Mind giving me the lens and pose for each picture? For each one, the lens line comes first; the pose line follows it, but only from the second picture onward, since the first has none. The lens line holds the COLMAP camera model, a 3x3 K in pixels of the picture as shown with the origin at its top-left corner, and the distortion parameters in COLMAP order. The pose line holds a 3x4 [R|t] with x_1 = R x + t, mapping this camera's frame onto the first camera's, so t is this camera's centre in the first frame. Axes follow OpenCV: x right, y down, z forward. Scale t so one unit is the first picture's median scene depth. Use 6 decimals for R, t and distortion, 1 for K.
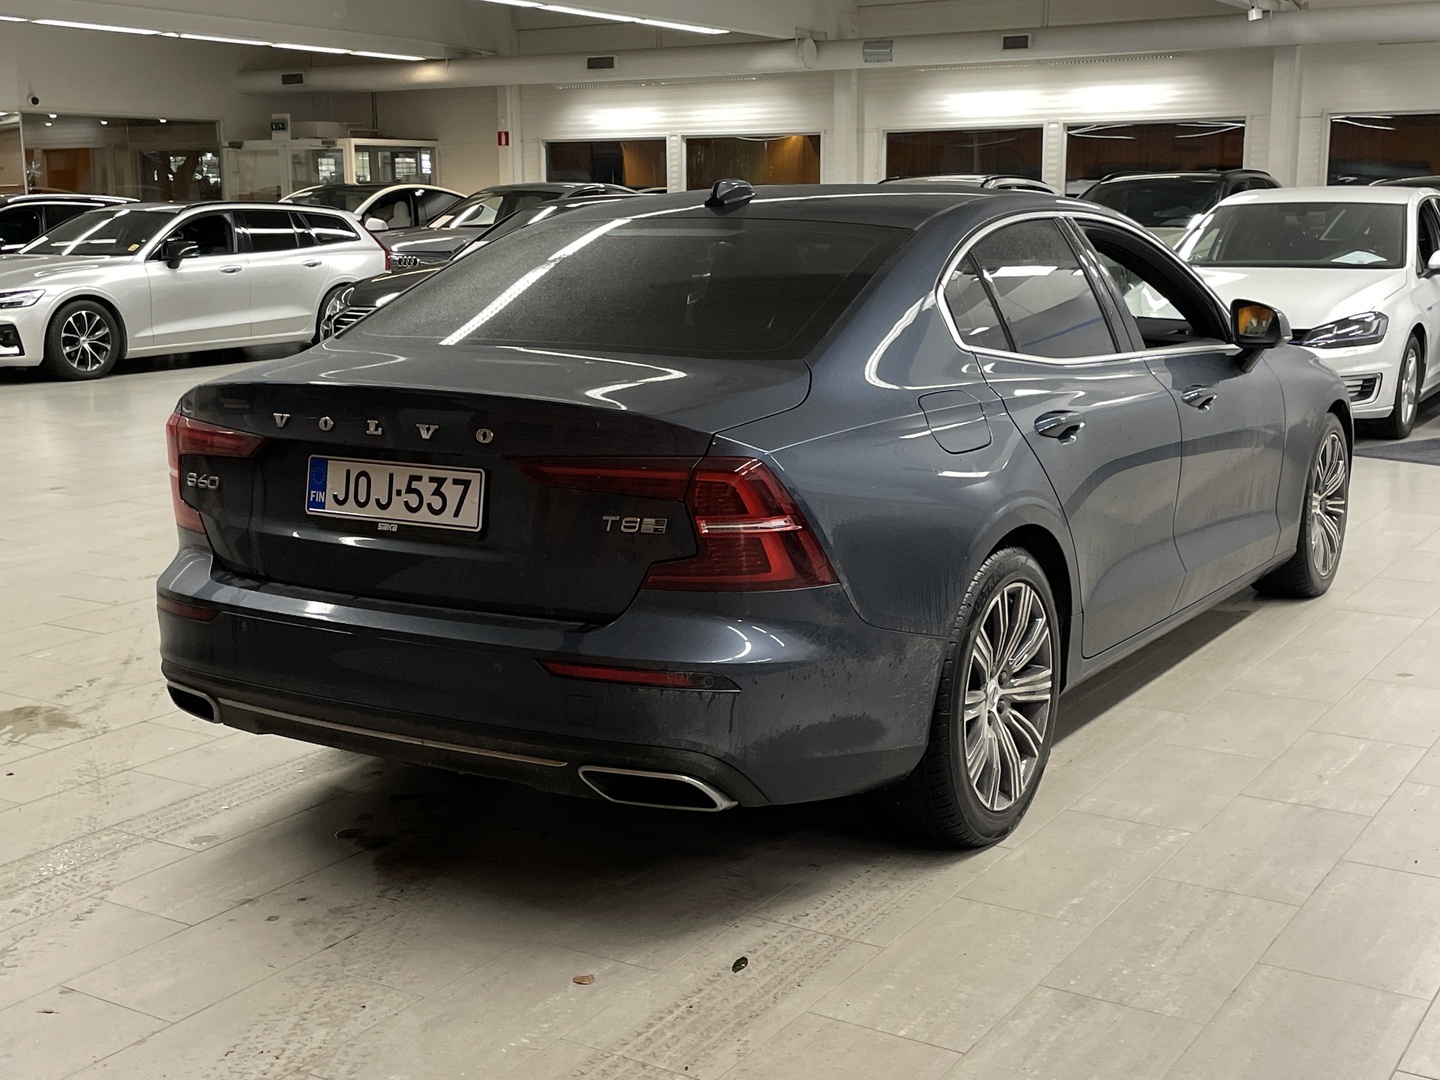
lens RADIAL K [[1783.6, 0, 720.3], [0, 1783.6, 537.7], [0, 0, 1]] dist [0.033535, 0.000000]
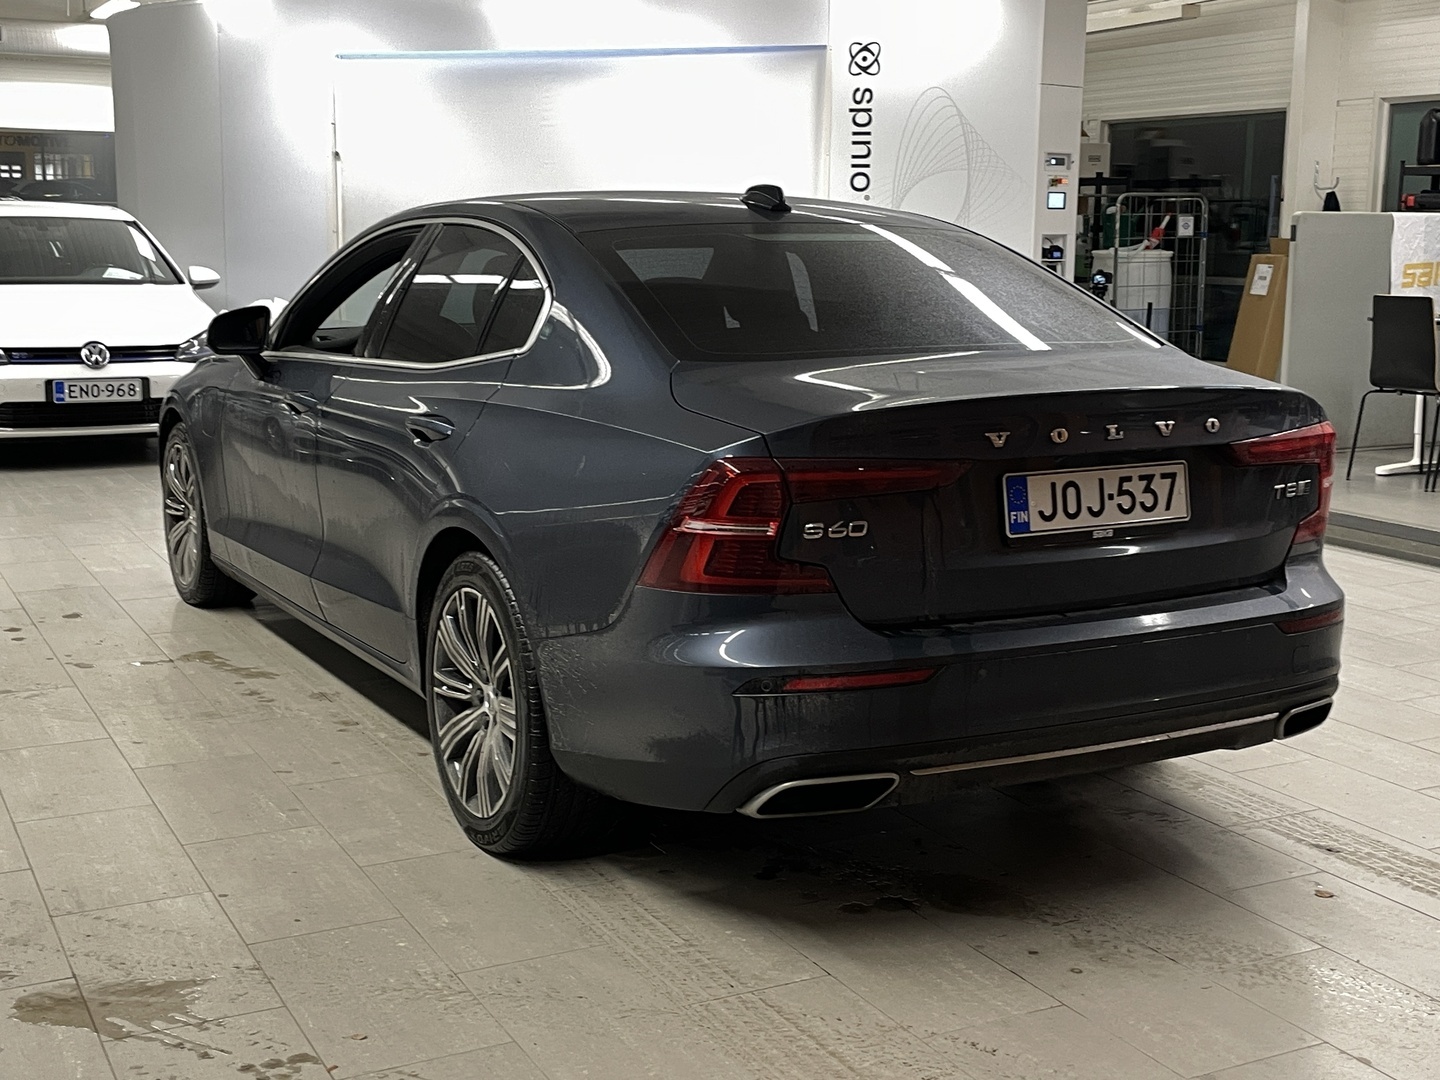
lens RADIAL K [[1783.6, 0, 720.3], [0, 1783.6, 540.0], [0, 0, 1]] dist [0.033535, 0.000000]
pose [[0.499669, -0.134576, 0.855699, -1.116758], [0.146914, 0.986712, 0.069393, -0.100093], [-0.853667, 0.091041, 0.512801, 0.668151]]
